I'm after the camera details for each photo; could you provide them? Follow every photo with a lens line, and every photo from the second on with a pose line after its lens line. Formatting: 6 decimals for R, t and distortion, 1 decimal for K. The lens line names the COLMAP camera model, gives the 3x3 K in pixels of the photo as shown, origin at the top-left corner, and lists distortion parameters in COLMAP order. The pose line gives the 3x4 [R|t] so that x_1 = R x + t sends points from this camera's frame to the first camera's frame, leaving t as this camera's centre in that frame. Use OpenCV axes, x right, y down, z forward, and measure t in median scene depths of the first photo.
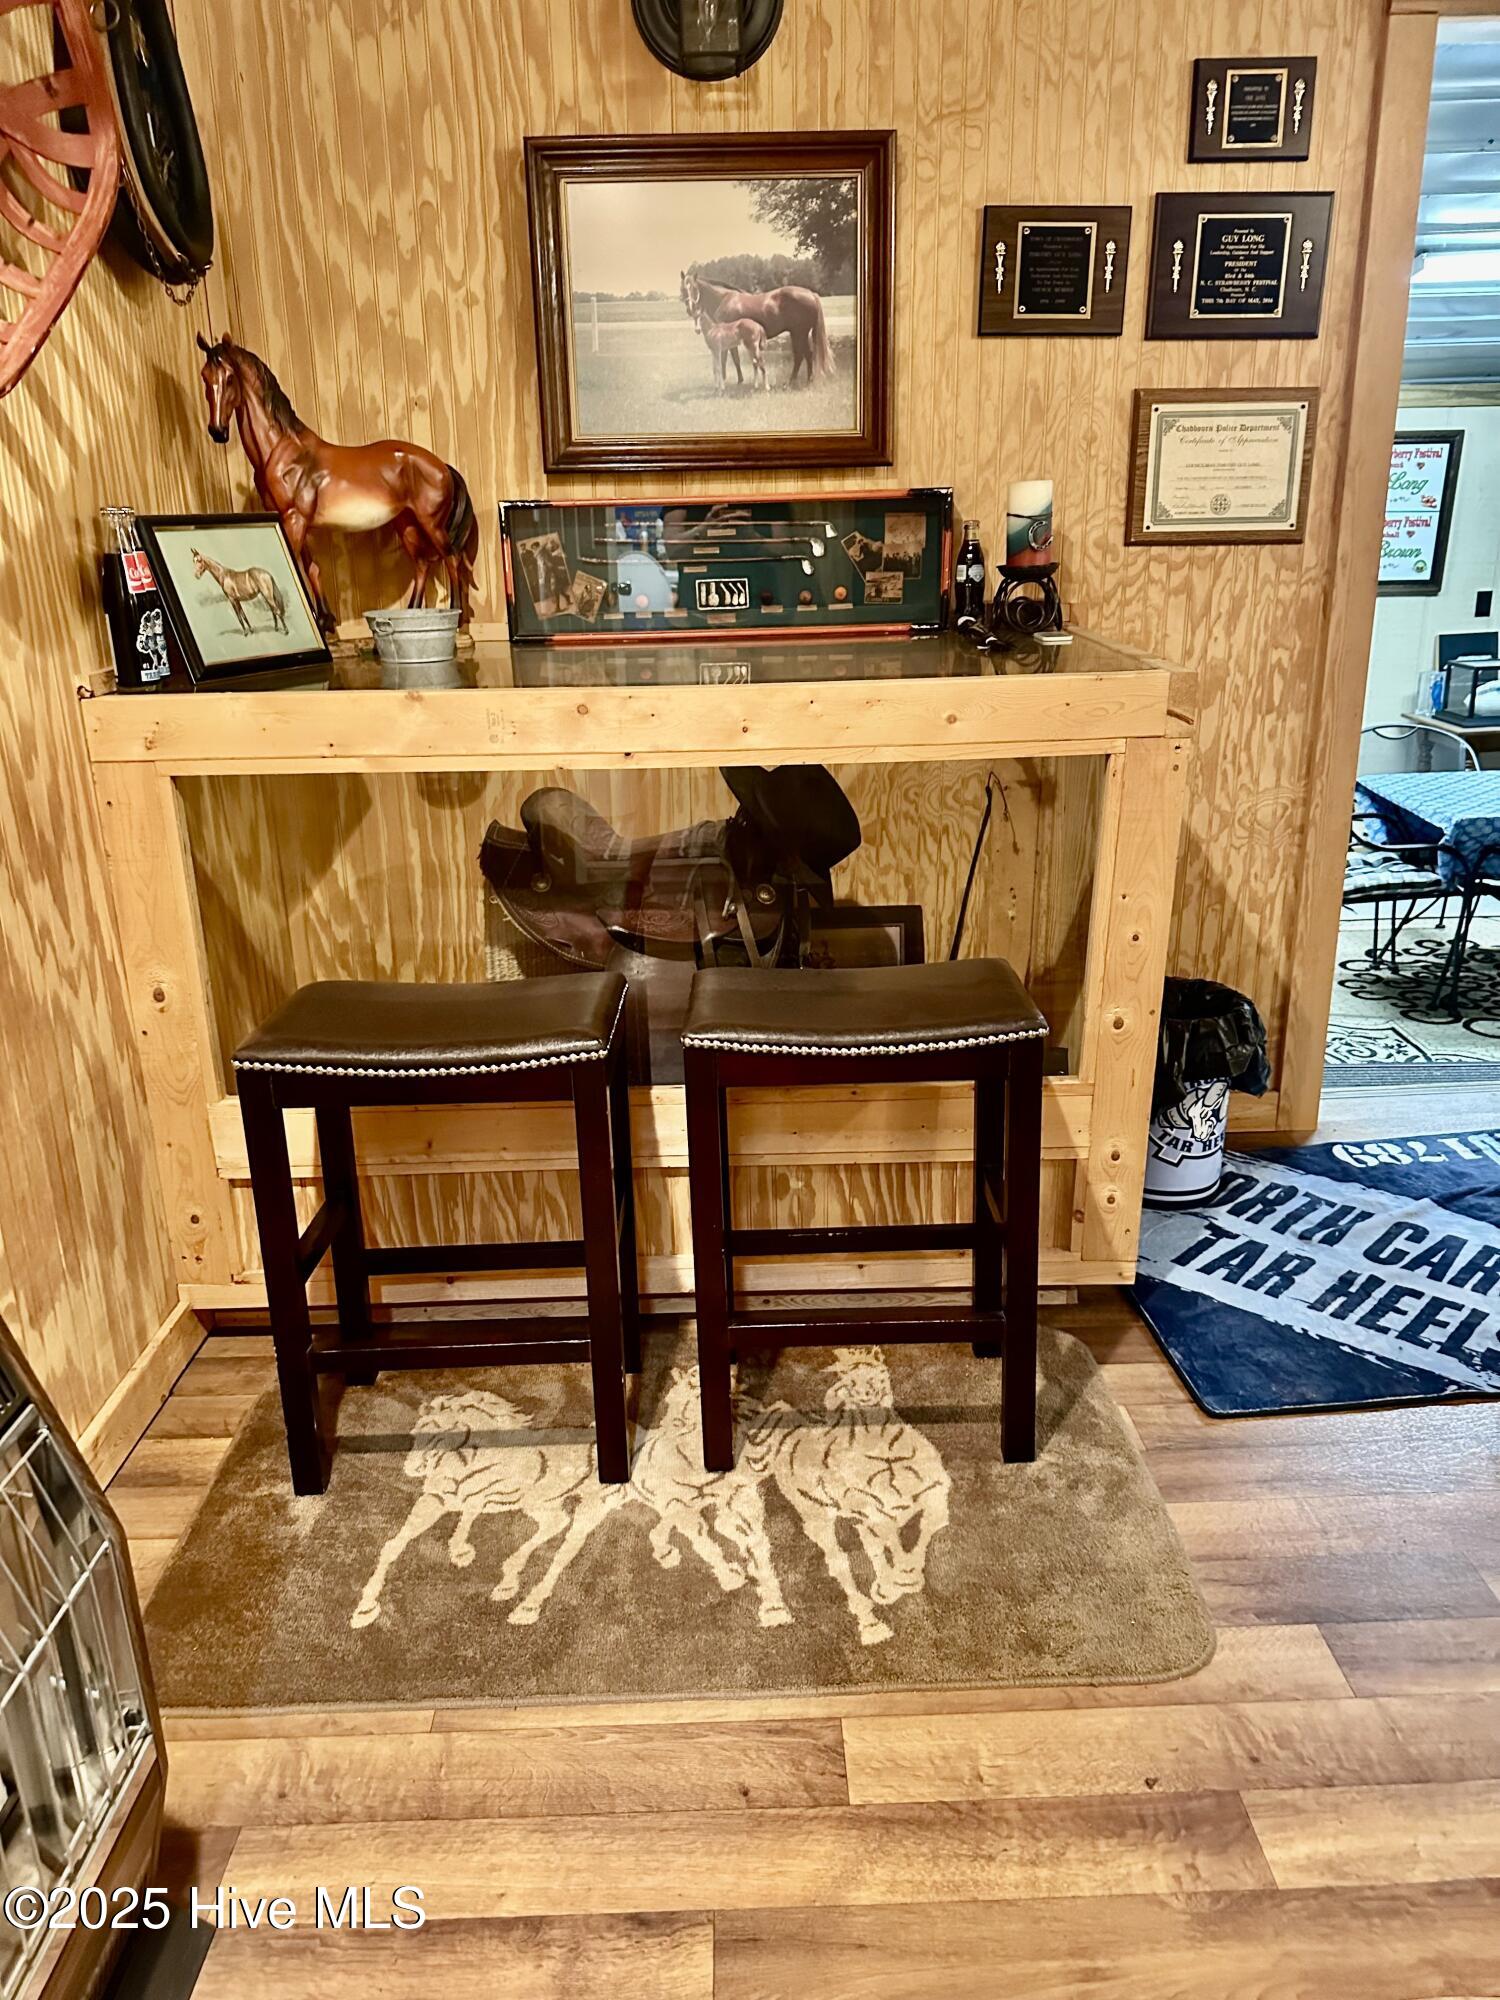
lens RADIAL K [[1403.5, 0, 740.1], [0, 1403.5, 1014.9], [0, 0, 1]] dist [0.047214, -0.062232]
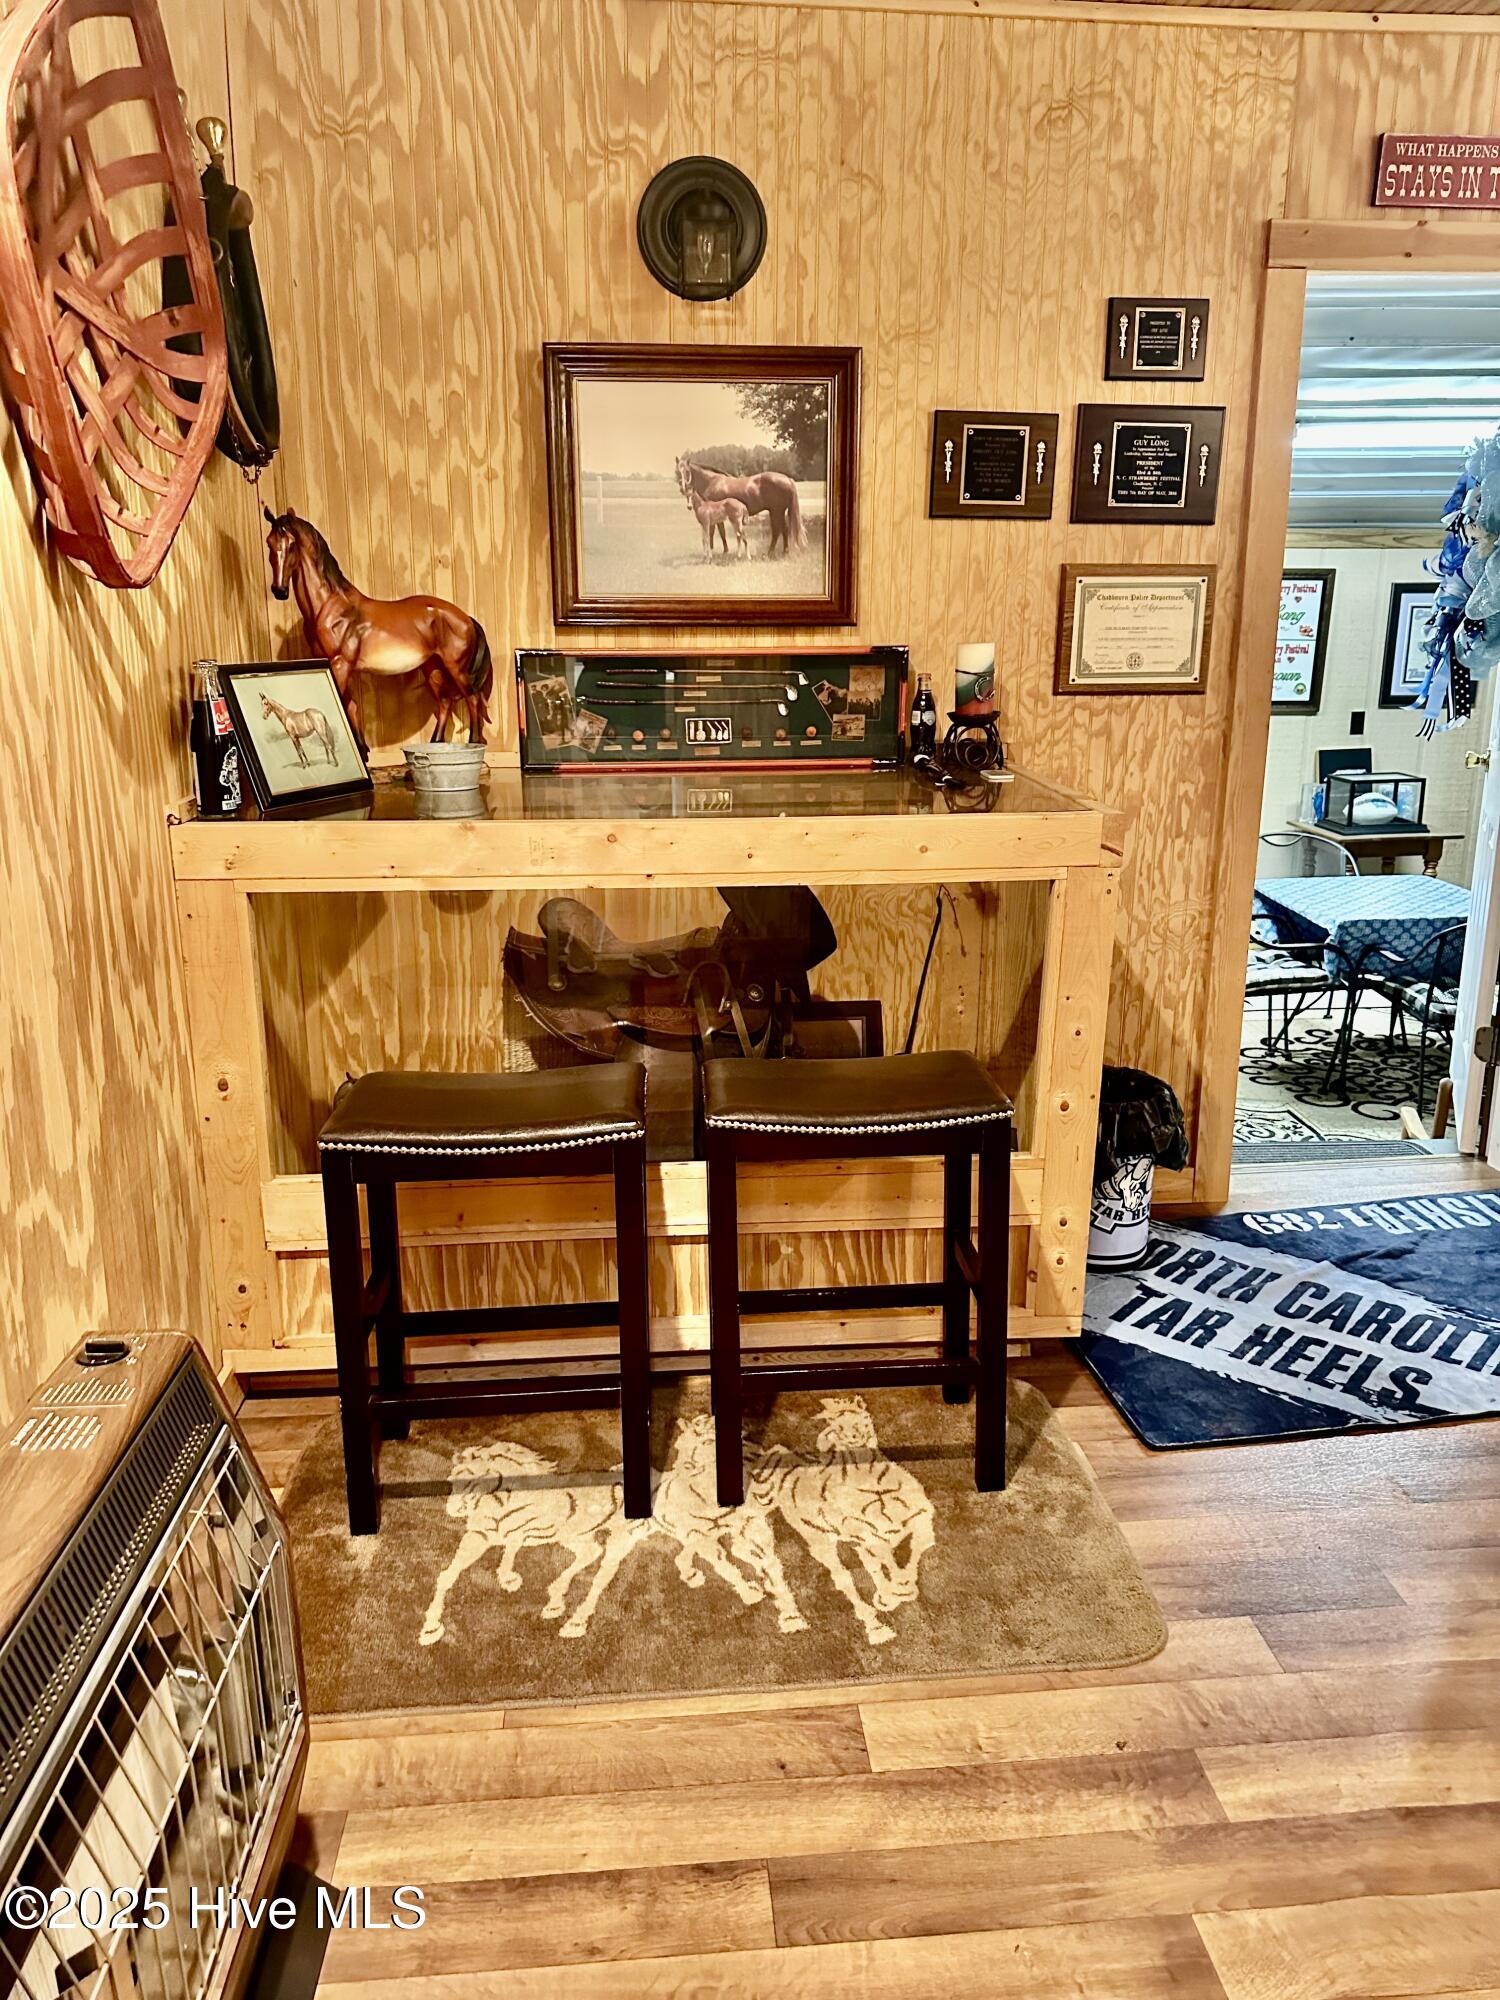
lens RADIAL K [[1403.5, 0, 747.8], [0, 1403.5, 1002.3], [0, 0, 1]] dist [0.047214, -0.062232]
pose [[0.997564, 0.001104, 0.069746, -0.066292], [0.003728, 0.997603, -0.069101, -0.000469], [-0.069655, 0.069192, 0.995169, -0.128611]]
